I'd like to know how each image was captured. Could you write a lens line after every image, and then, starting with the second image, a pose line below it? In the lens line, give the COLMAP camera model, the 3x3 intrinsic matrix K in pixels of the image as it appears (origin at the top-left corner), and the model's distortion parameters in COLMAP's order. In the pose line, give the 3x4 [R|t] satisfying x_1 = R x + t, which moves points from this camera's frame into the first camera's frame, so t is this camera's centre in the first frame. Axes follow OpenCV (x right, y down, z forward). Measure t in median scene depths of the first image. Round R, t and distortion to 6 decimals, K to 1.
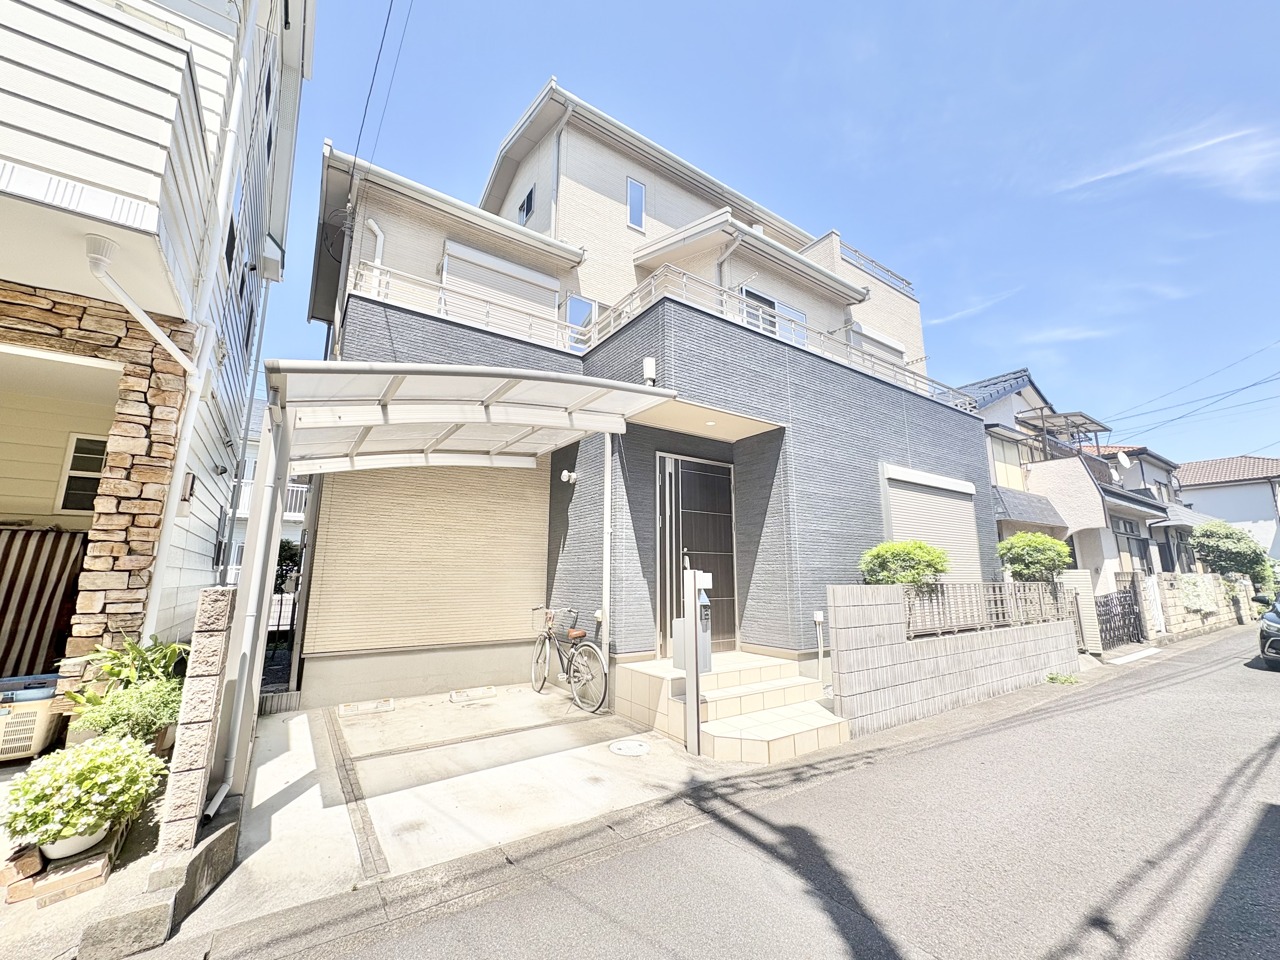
lens RADIAL K [[507.5, 0, 636.1], [0, 507.5, 480.3], [0, 0, 1]] dist [0.000125, 0.000260]
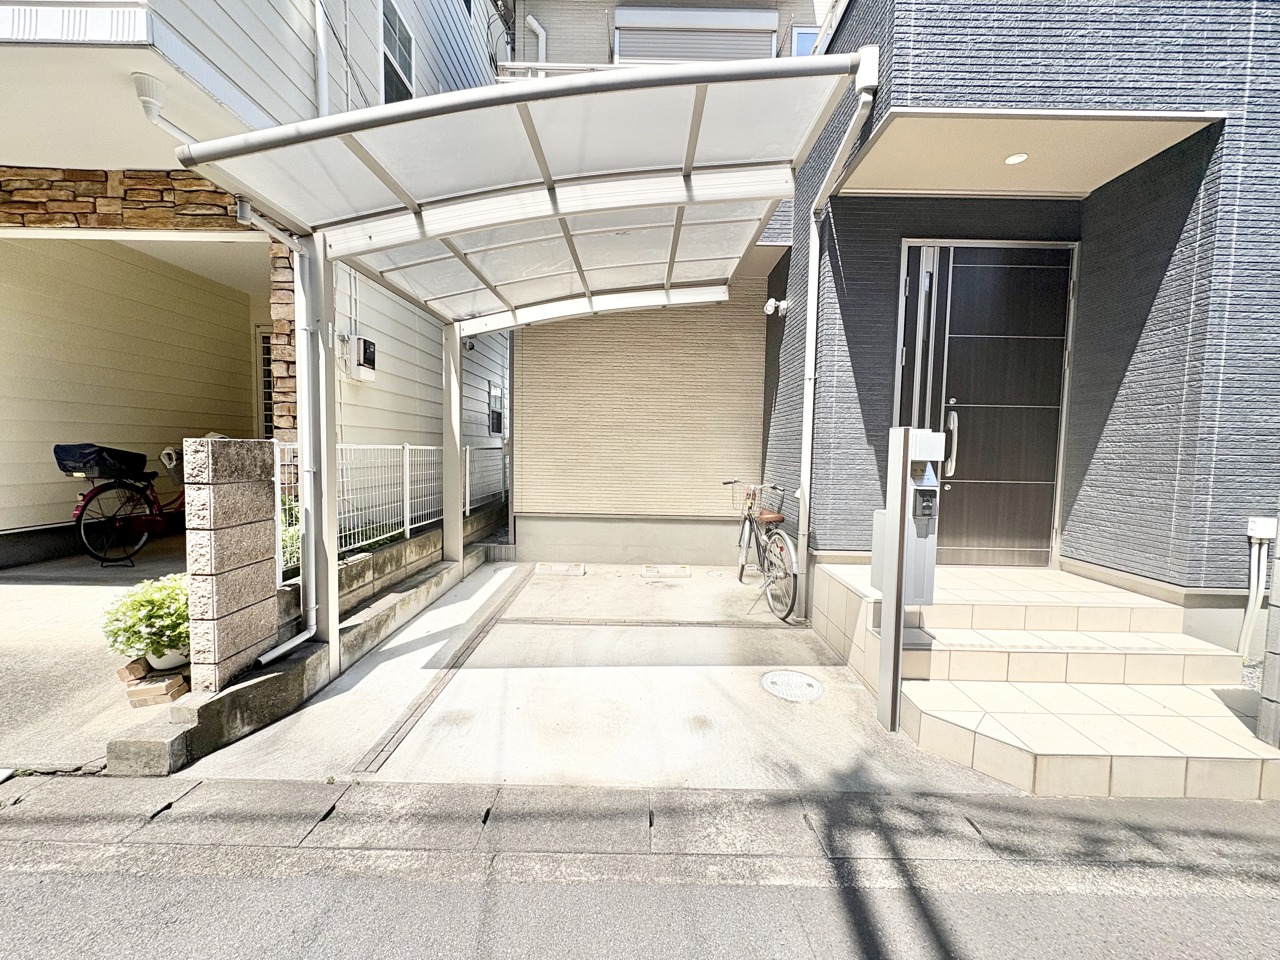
lens RADIAL K [[507.5, 0, 640.9], [0, 507.5, 478.2], [0, 0, 1]] dist [0.000125, 0.000260]
pose [[0.825152, 0.047303, -0.562927, 0.182863], [0.088197, 0.973481, 0.211082, 0.087122], [0.557984, -0.223823, 0.799098, 0.379730]]
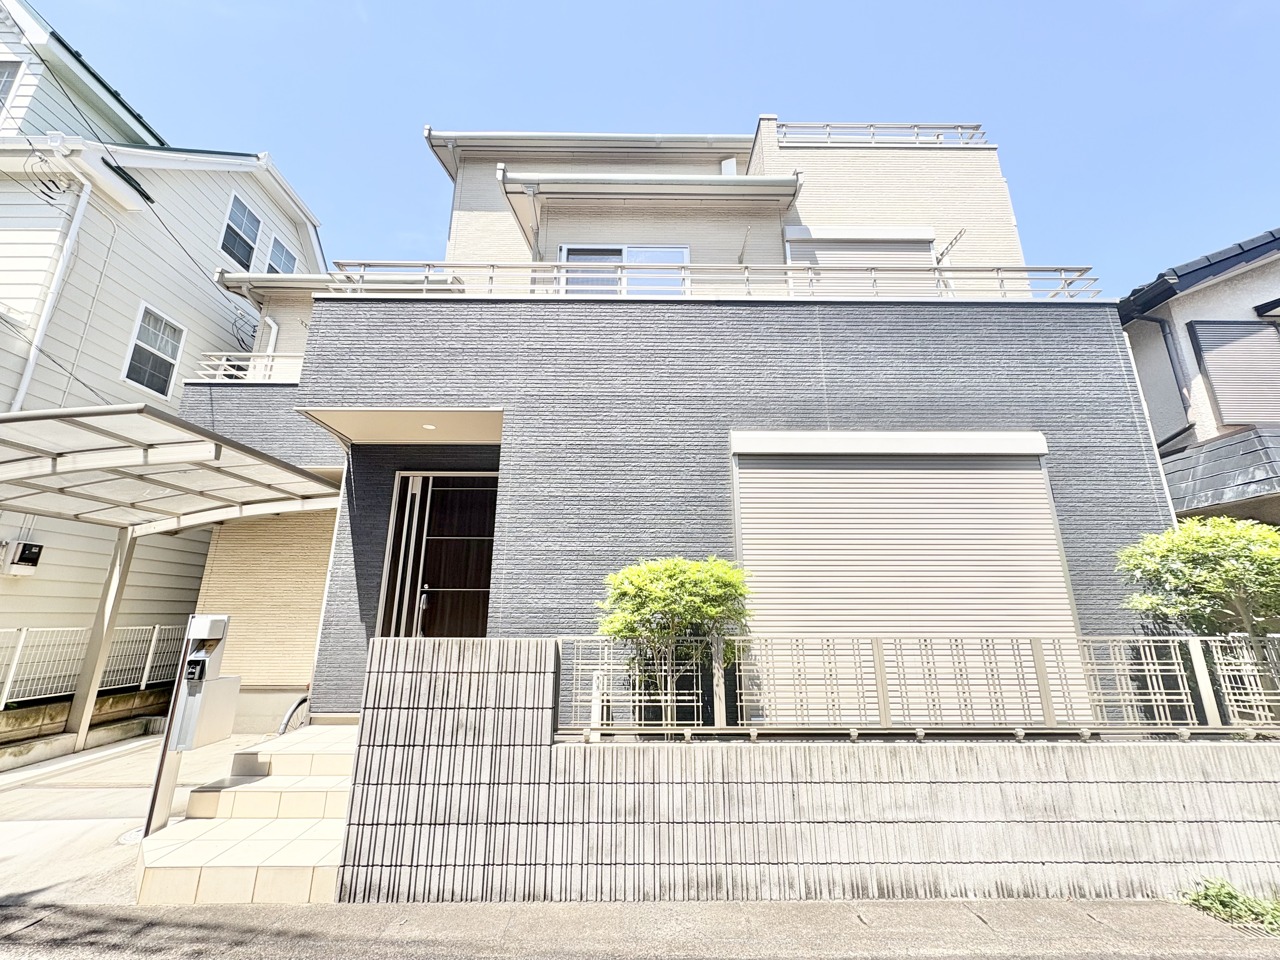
lens RADIAL K [[507.5, 0, 647.4], [0, 507.5, 482.0], [0, 0, 1]] dist [0.000125, 0.000260]
pose [[0.831859, -0.140953, -0.536790, 1.134455], [0.103612, 0.989648, -0.099299, 0.119460], [0.545230, 0.026985, 0.837852, 0.693057]]
